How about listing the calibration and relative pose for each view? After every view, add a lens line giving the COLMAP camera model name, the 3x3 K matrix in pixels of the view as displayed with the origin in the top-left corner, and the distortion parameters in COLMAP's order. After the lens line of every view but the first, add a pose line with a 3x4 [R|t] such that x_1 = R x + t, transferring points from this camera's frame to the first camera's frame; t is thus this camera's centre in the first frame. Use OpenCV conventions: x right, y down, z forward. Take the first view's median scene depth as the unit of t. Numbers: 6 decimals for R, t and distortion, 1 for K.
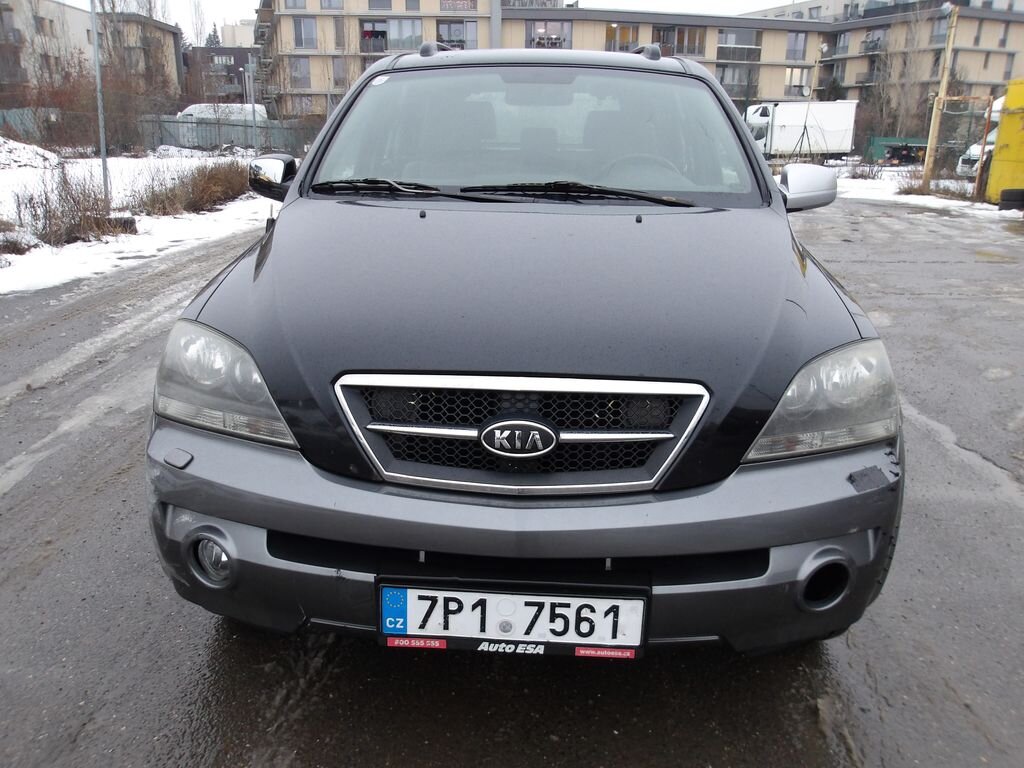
lens RADIAL K [[862.9, 0, 514.2], [0, 862.9, 364.6], [0, 0, 1]] dist [-0.004870, 0.021261]
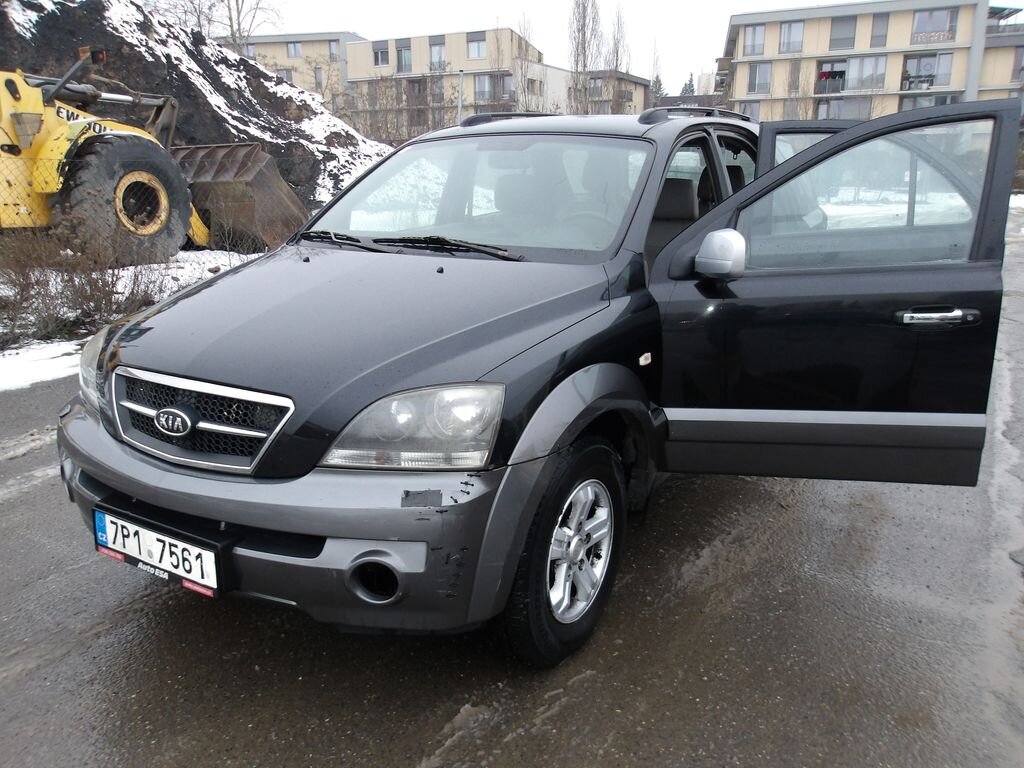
lens RADIAL K [[862.9, 0, 514.2], [0, 862.9, 364.6], [0, 0, 1]] dist [-0.004870, 0.021261]
pose [[0.872894, 0.095190, -0.478534, 1.117252], [-0.117403, 0.992945, -0.016638, -0.046423], [0.473574, 0.070704, 0.877912, 0.027350]]
